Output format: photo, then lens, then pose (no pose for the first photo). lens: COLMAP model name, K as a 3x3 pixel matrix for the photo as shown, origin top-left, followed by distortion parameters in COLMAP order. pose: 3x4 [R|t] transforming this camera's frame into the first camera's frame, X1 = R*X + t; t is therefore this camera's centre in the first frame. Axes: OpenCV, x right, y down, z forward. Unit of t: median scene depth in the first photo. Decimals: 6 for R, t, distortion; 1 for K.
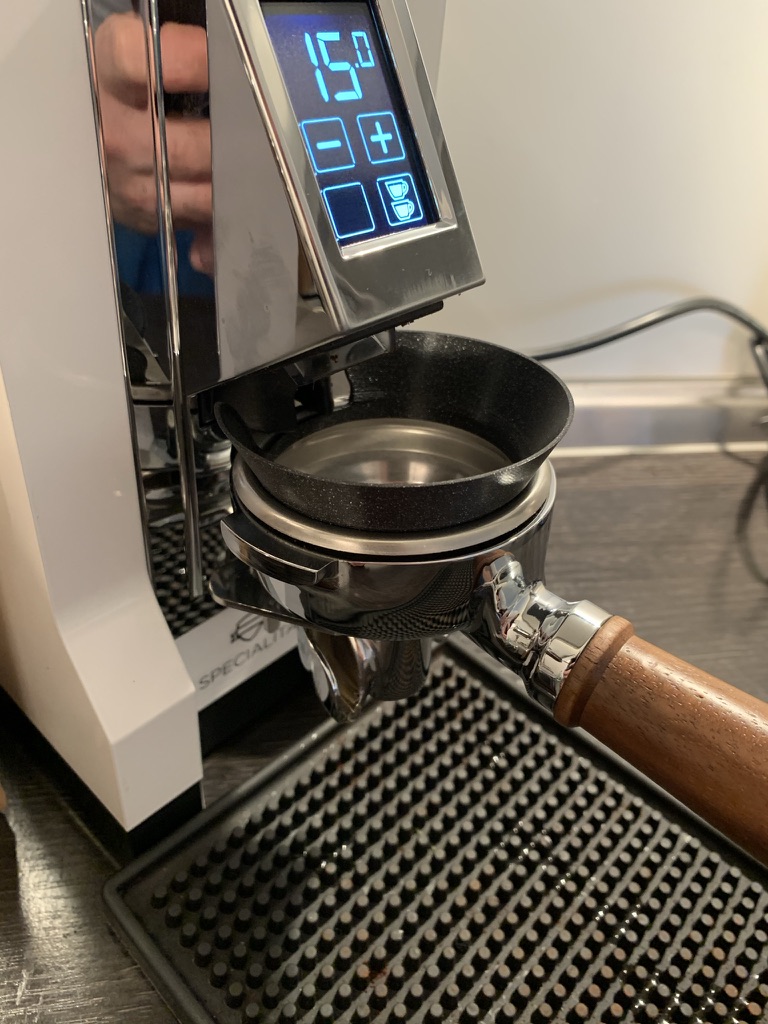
lens RADIAL K [[865.4, 0, 384.0], [0, 865.4, 512.0], [0, 0, 1]] dist [-0.028246, 0.048911]
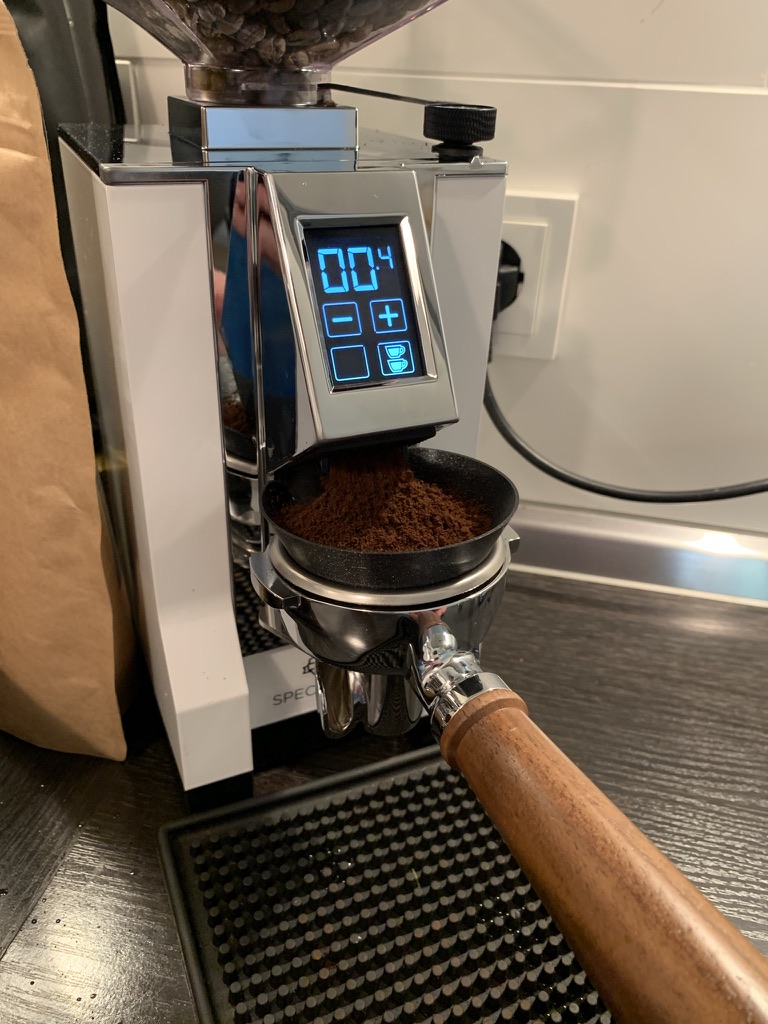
lens RADIAL K [[852.7, 0, 381.3], [0, 852.7, 510.0], [0, 0, 1]] dist [-0.006068, 0.008978]
pose [[0.923561, 0.152387, -0.351871, 0.382564], [-0.199524, 0.974610, -0.101614, 0.022029], [0.327452, 0.164054, 0.930517, -0.200228]]
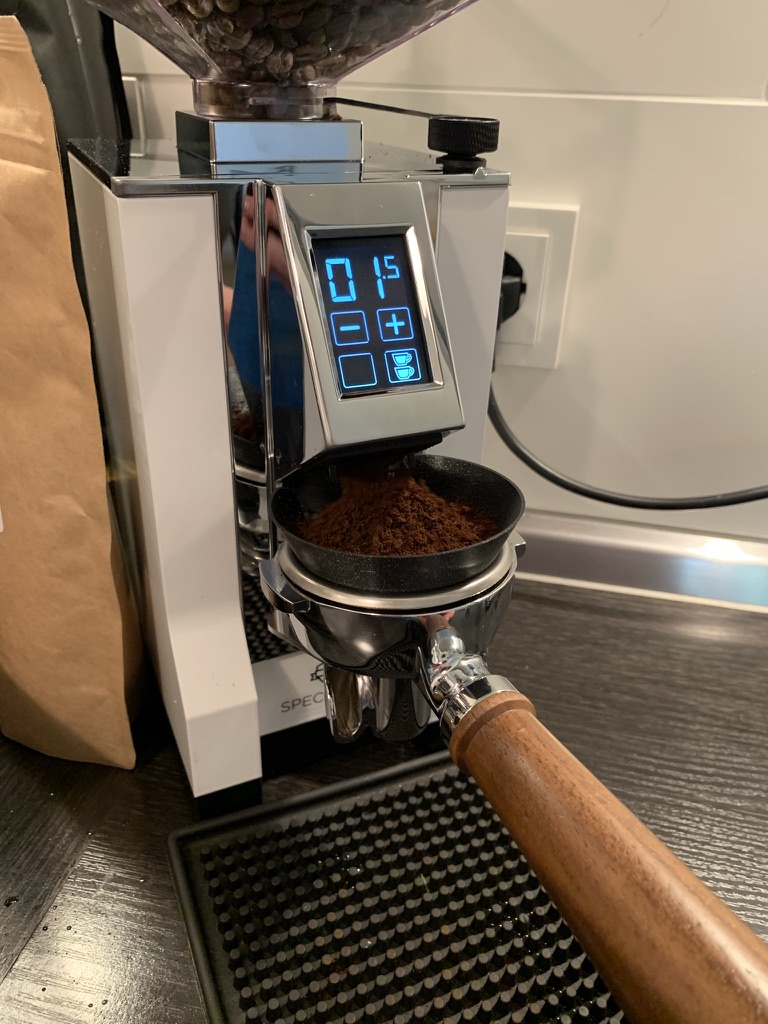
lens RADIAL K [[852.0, 0, 384.0], [0, 852.0, 512.0], [0, 0, 1]] dist [-0.001001, 0.002632]
pose [[0.924842, 0.141866, -0.352904, 0.381912], [-0.193230, 0.974429, -0.114672, 0.034331], [0.327612, 0.174245, 0.928606, -0.213412]]
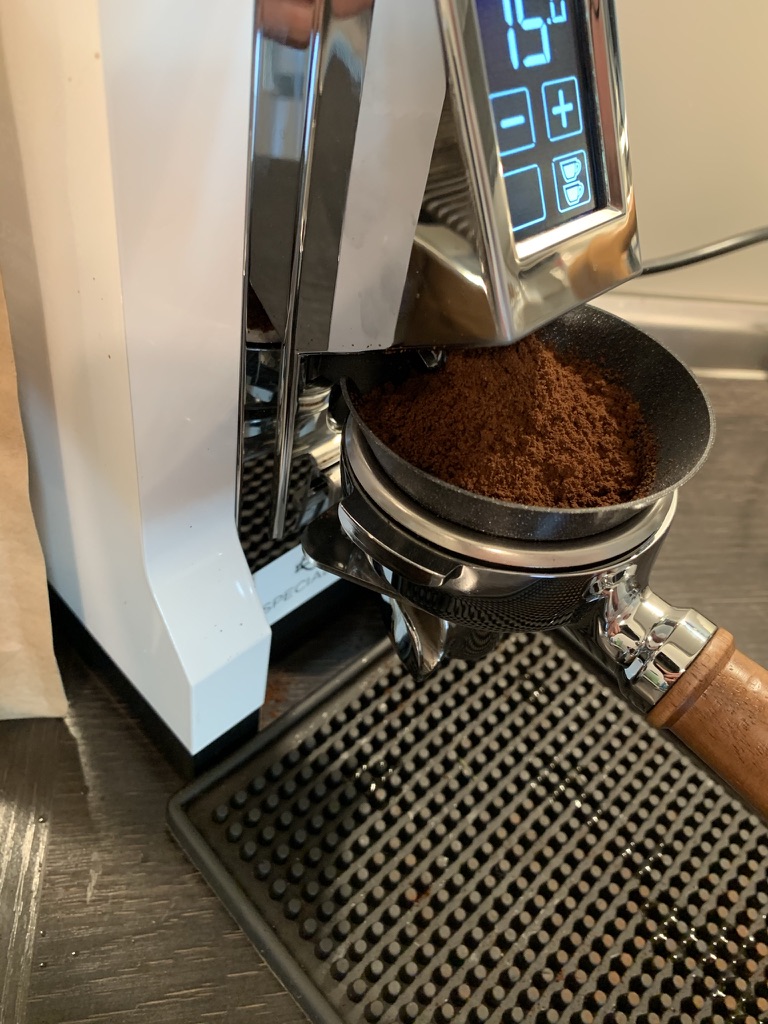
lens RADIAL K [[852.0, 0, 384.0], [0, 852.0, 512.0], [0, 0, 1]] dist [-0.001001, 0.002632]
pose [[0.996041, 0.081758, 0.034894, -0.130047], [-0.086793, 0.979276, 0.182988, -0.122072], [-0.019210, -0.185292, 0.982496, 0.045254]]
